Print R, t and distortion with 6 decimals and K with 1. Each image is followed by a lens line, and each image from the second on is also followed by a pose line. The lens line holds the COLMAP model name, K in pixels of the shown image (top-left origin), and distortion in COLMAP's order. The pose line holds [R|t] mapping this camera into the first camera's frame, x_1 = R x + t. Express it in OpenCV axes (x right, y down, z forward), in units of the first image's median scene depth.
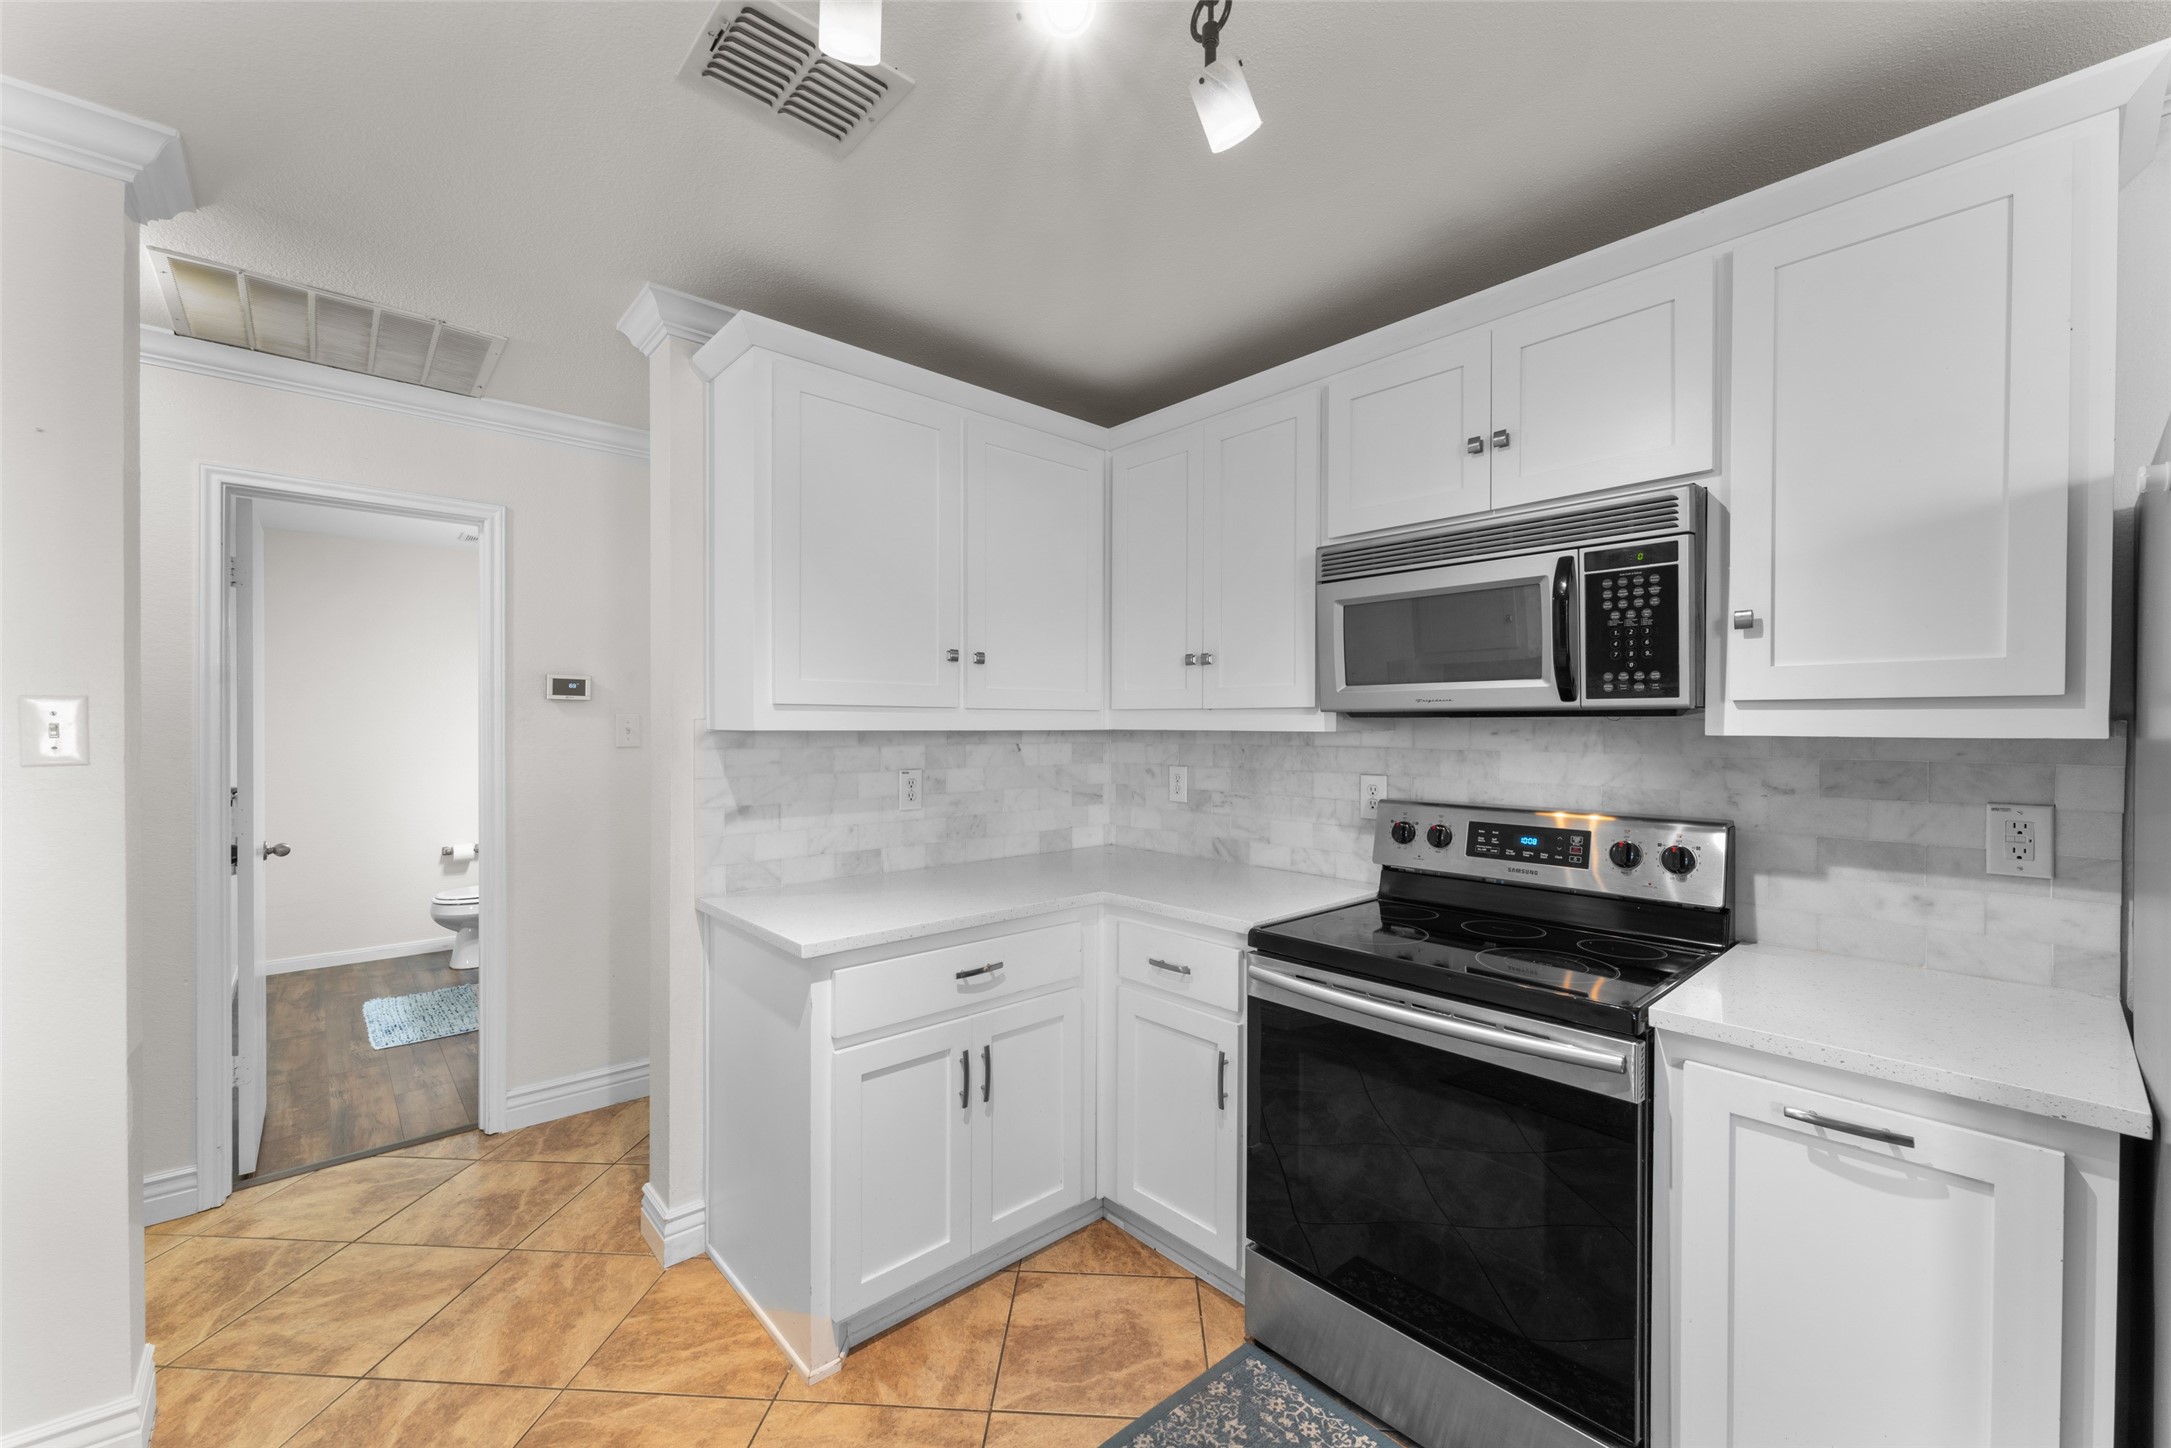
lens RADIAL K [[852.0, 0, 1081.5], [0, 852.0, 730.9], [0, 0, 1]] dist [-0.003627, -0.000484]
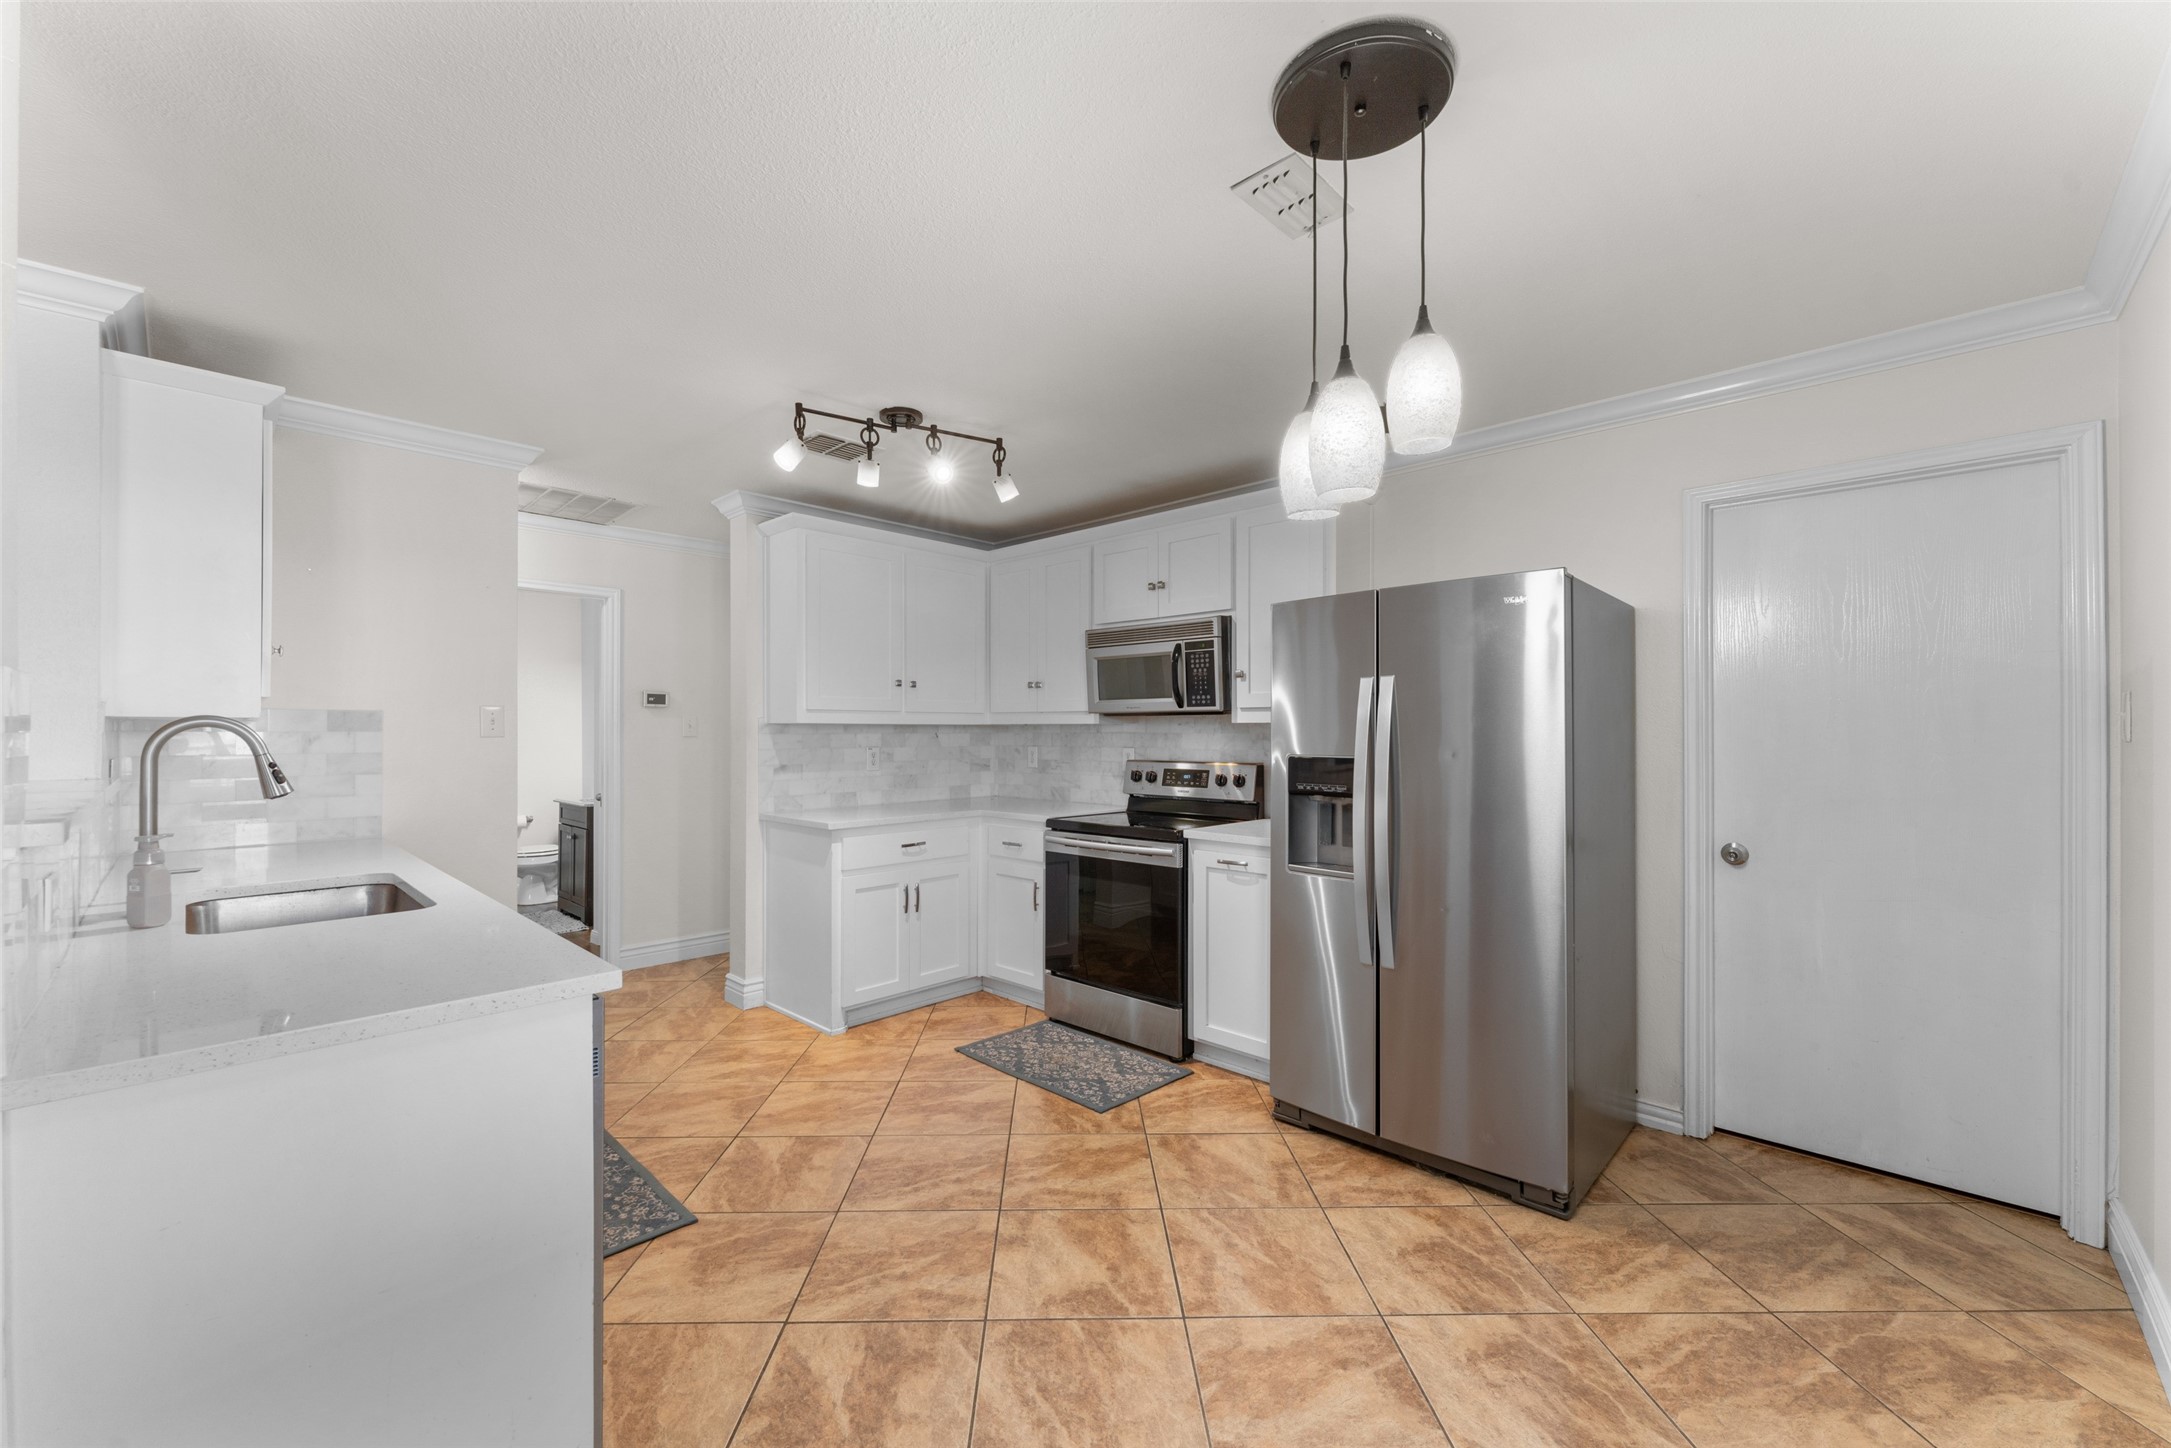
lens RADIAL K [[852.0, 0, 1081.5], [0, 852.0, 730.9], [0, 0, 1]] dist [-0.003627, -0.000484]
pose [[0.997086, -0.002127, 0.076250, 0.118693], [0.002557, 0.999981, -0.005537, 0.030345], [-0.076237, 0.005715, 0.997073, -1.002717]]
